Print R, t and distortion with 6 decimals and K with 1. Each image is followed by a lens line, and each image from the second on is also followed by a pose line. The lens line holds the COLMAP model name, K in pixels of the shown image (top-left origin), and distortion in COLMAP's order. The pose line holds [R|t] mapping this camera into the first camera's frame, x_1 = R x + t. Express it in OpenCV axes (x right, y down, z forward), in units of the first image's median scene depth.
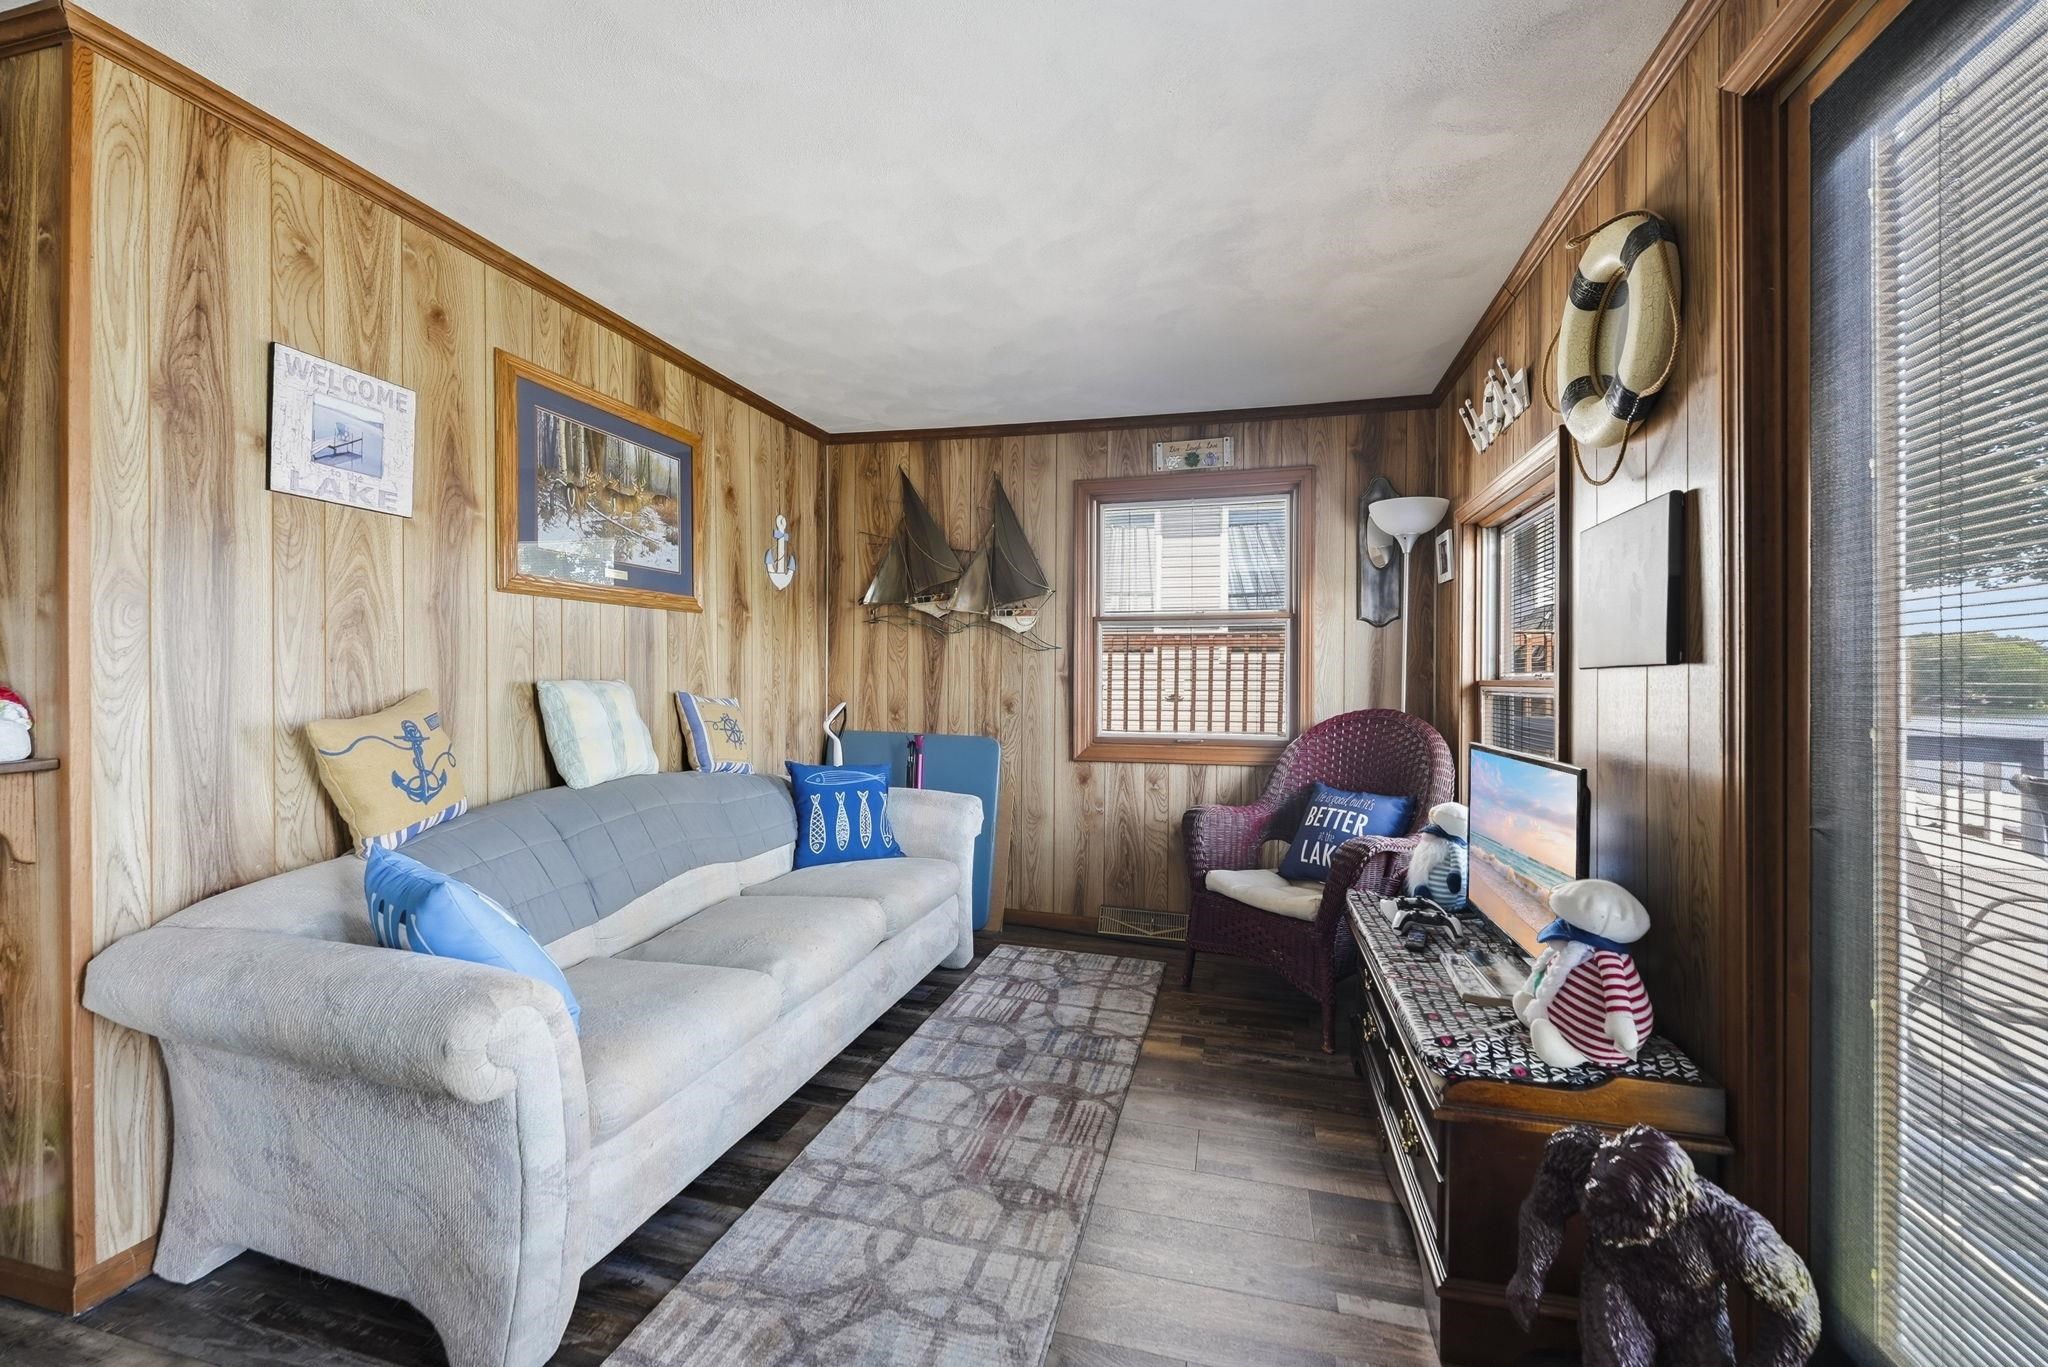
lens RADIAL K [[820.2, 0, 1024.0], [0, 820.2, 683.5], [0, 0, 1]] dist [-0.001200, -0.000046]
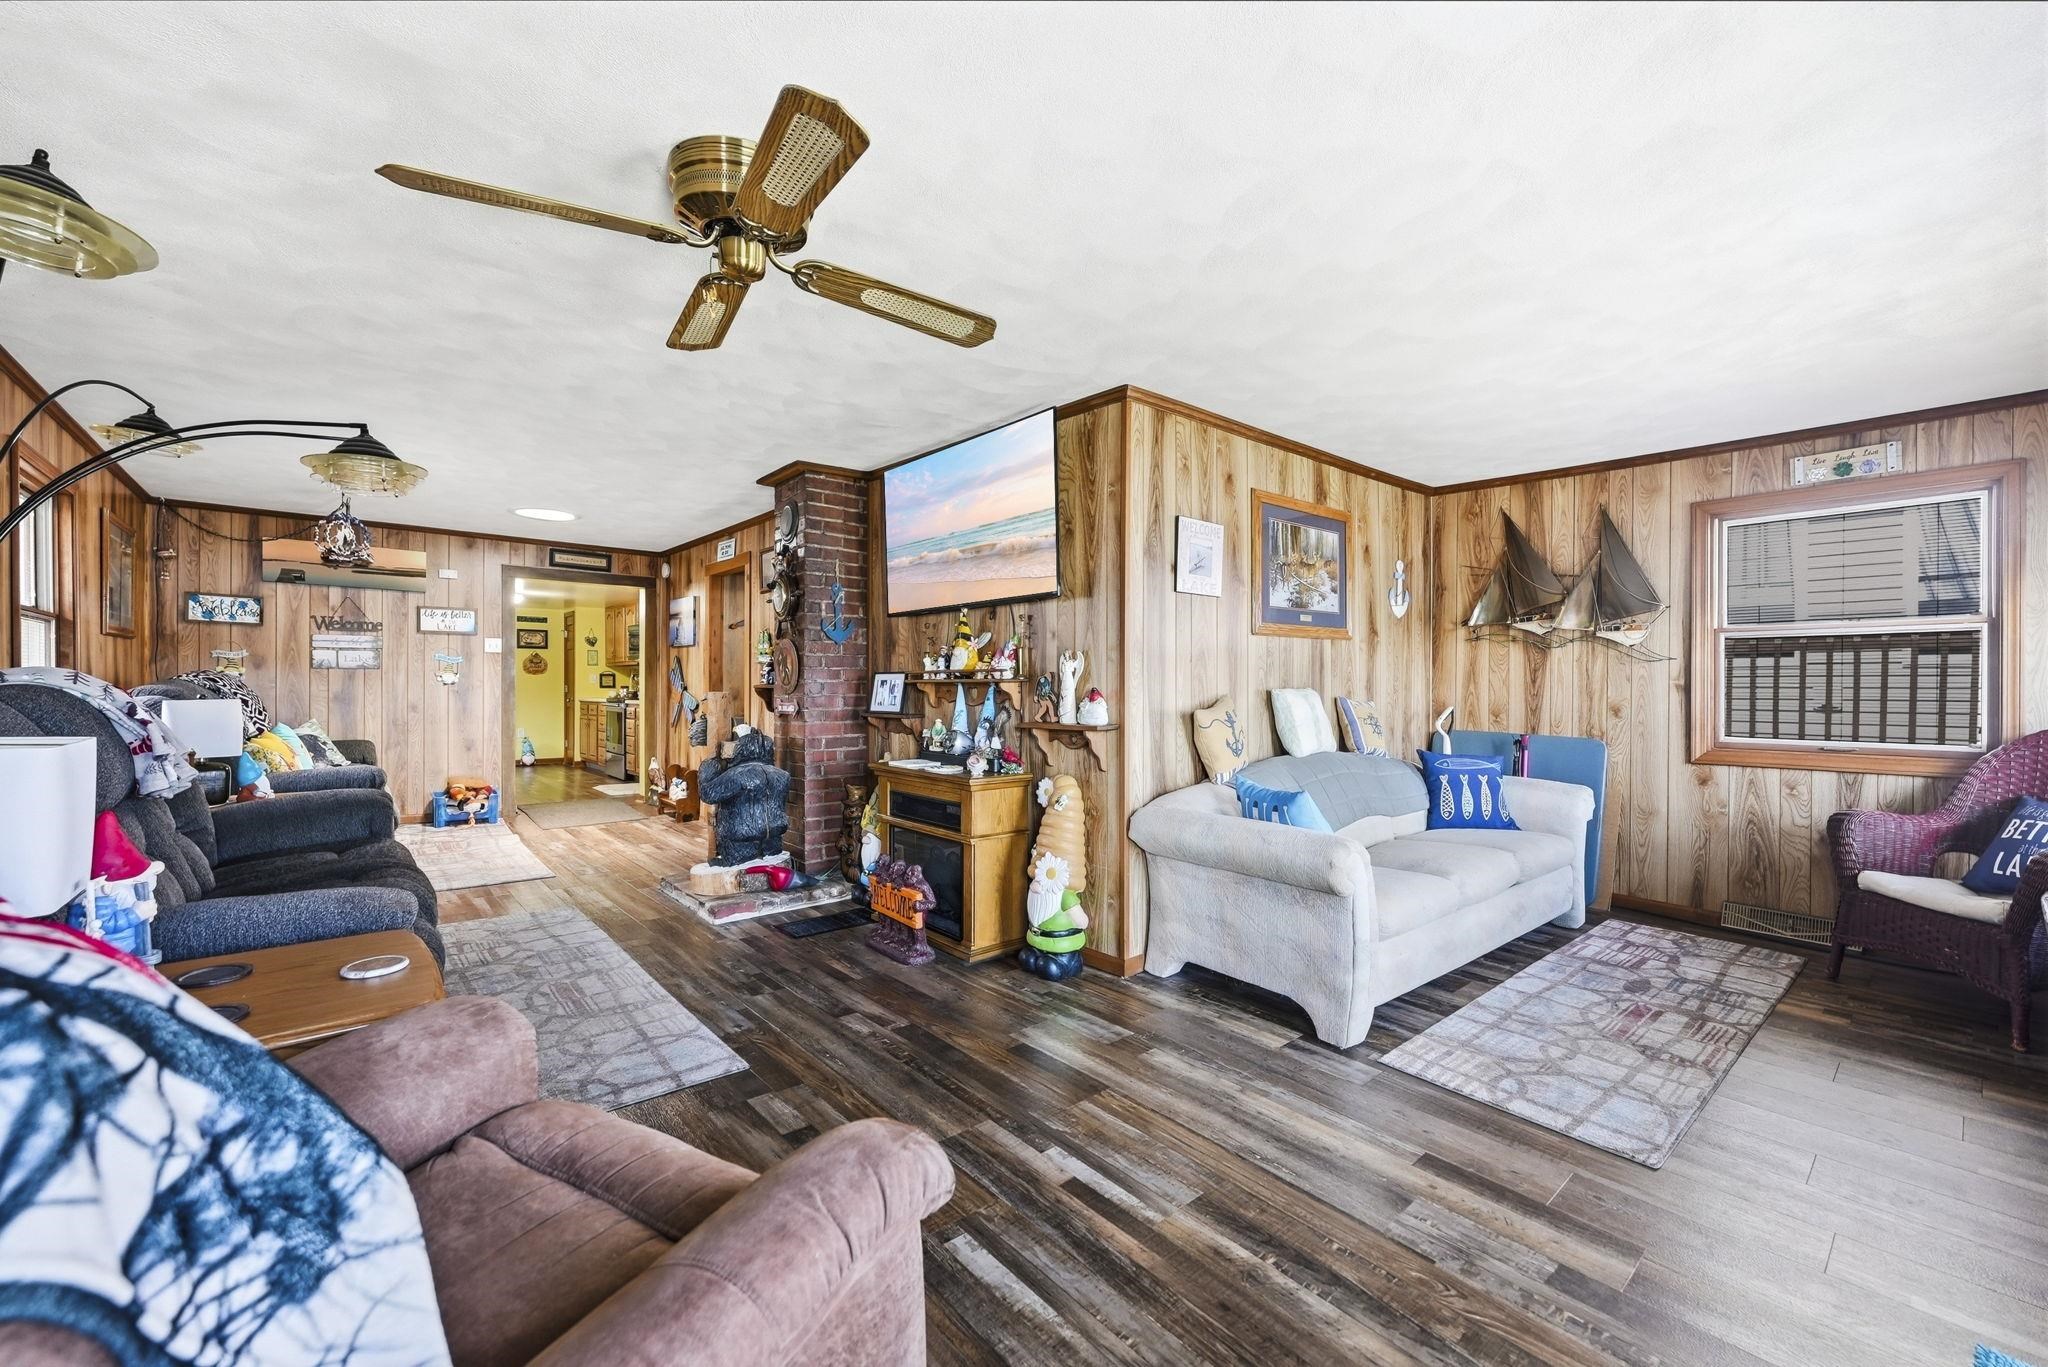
lens RADIAL K [[817.0, 0, 1026.5], [0, 817.0, 688.2], [0, 0, 1]] dist [-0.000812, 0.000152]
pose [[0.824886, -0.000123, -0.565300, -0.063811], [-0.001876, 0.999994, -0.002955, 0.000607], [0.565297, 0.003498, 0.824880, -0.453677]]
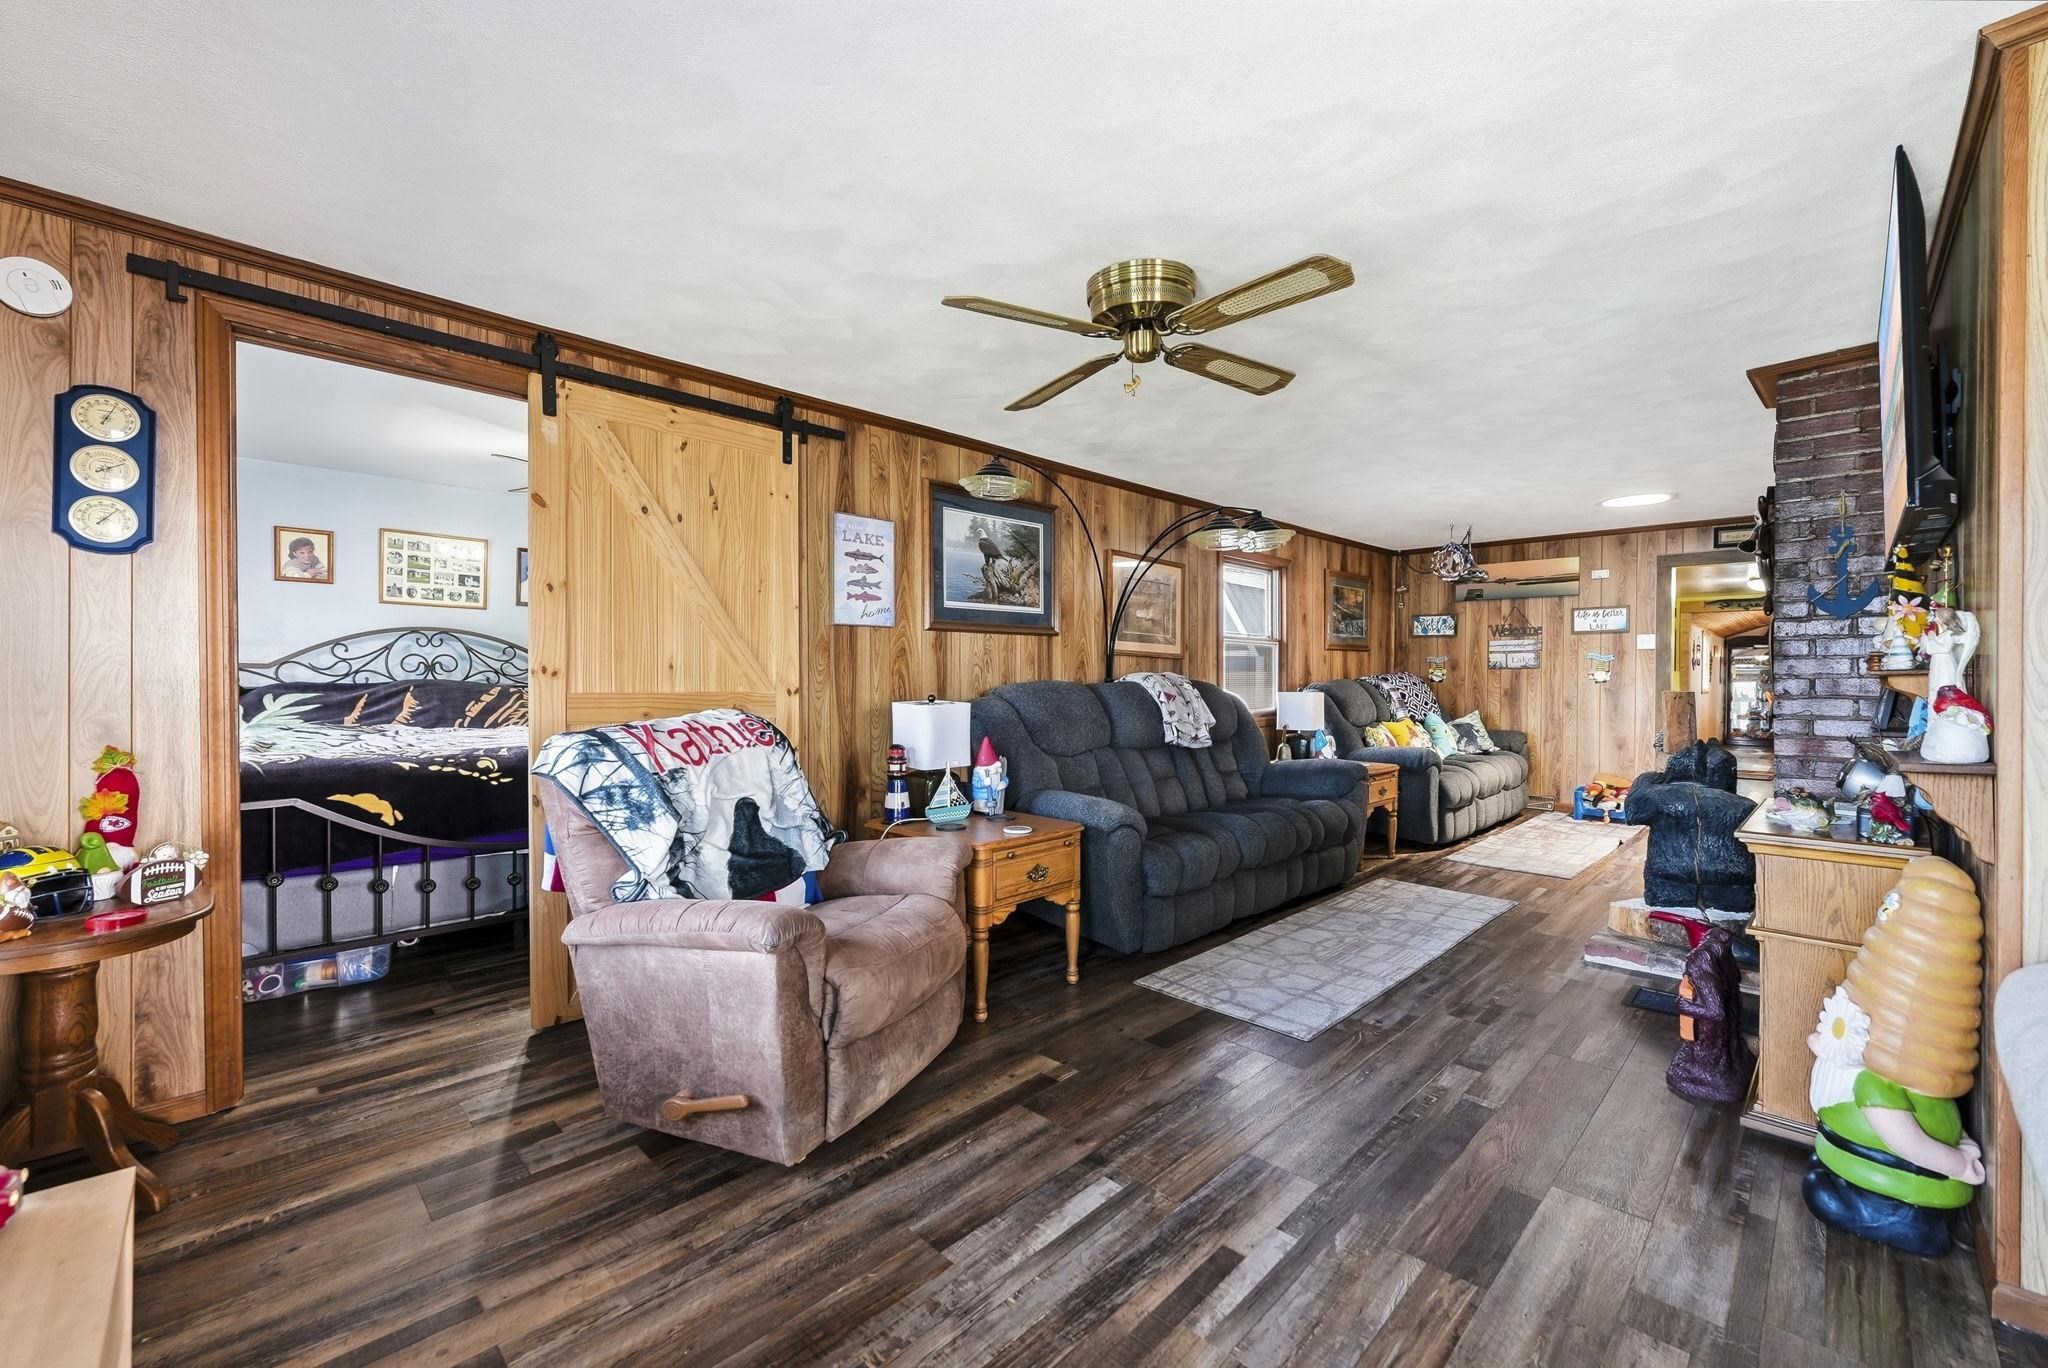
lens RADIAL K [[820.2, 0, 1024.0], [0, 820.2, 684.0], [0, 0, 1]] dist [-0.001200, -0.000046]
pose [[-0.495416, -0.002214, -0.868653, -0.022559], [-0.008935, 0.999957, 0.002547, 0.000371], [0.868610, 0.009023, -0.495414, -0.323197]]
